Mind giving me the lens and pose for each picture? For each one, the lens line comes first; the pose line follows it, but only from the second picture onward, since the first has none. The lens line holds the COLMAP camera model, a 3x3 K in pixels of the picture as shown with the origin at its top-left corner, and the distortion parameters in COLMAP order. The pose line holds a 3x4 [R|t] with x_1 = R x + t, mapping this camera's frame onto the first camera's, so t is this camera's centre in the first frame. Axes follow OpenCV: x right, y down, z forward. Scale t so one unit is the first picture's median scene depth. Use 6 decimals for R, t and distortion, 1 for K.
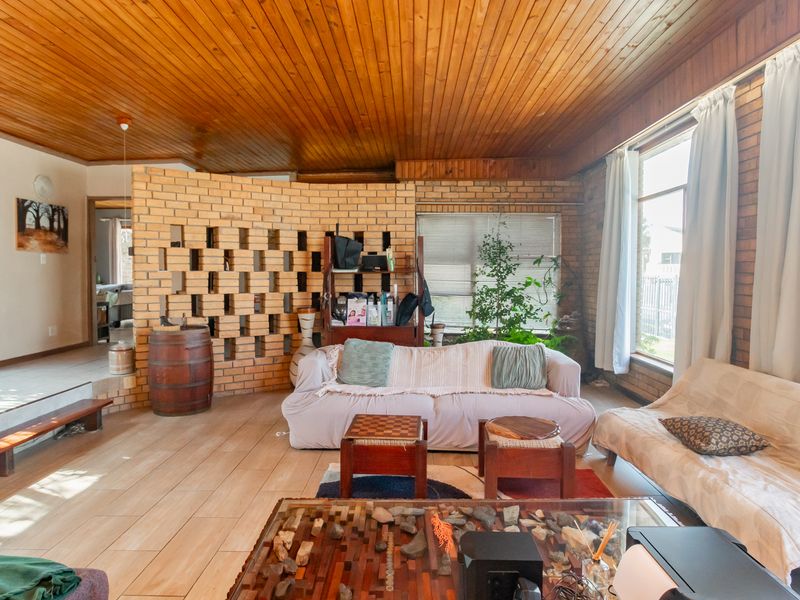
lens RADIAL K [[508.3, 0, 399.1], [0, 508.3, 289.2], [0, 0, 1]] dist [-0.003492, -0.001859]
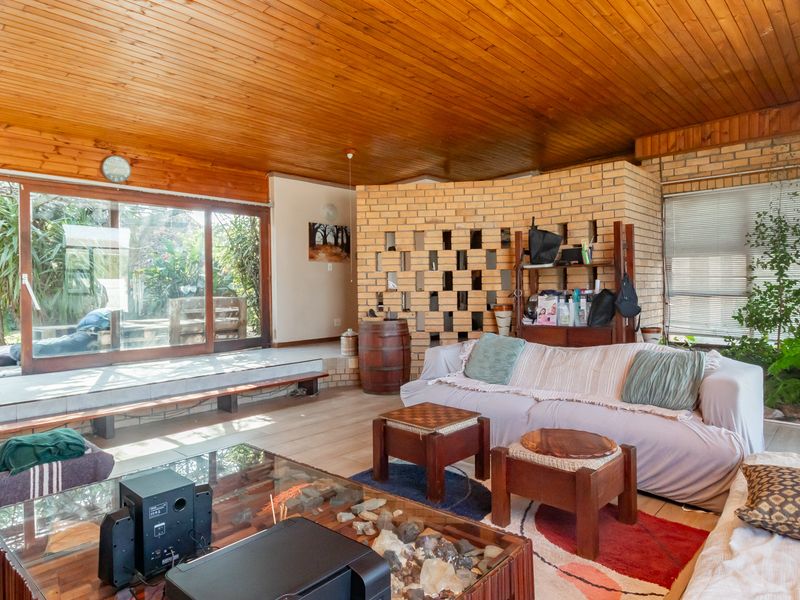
lens RADIAL K [[508.3, 0, 399.1], [0, 508.3, 289.2], [0, 0, 1]] dist [-0.003492, -0.001859]
pose [[0.754040, -0.011584, -0.656726, 0.307628], [-0.006404, 0.999667, -0.024987, 0.030497], [0.656797, 0.023047, 0.753715, 0.126460]]
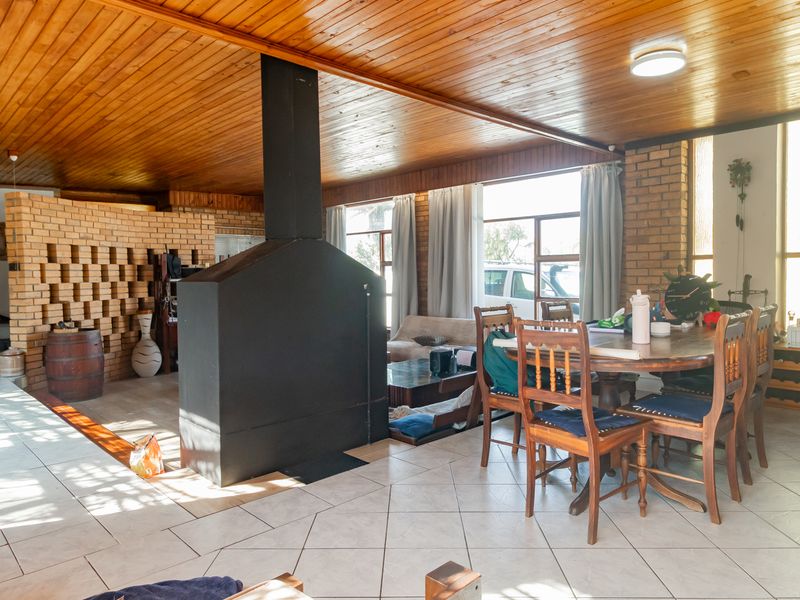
lens RADIAL K [[541.8, 0, 402.0], [0, 541.8, 288.6], [0, 0, 1]] dist [-0.001289, -0.000671]
pose [[0.697305, -0.036764, 0.715831, -0.690732], [0.043931, 0.998998, 0.008513, 0.000535], [-0.715427, 0.025511, 0.698221, -0.394173]]
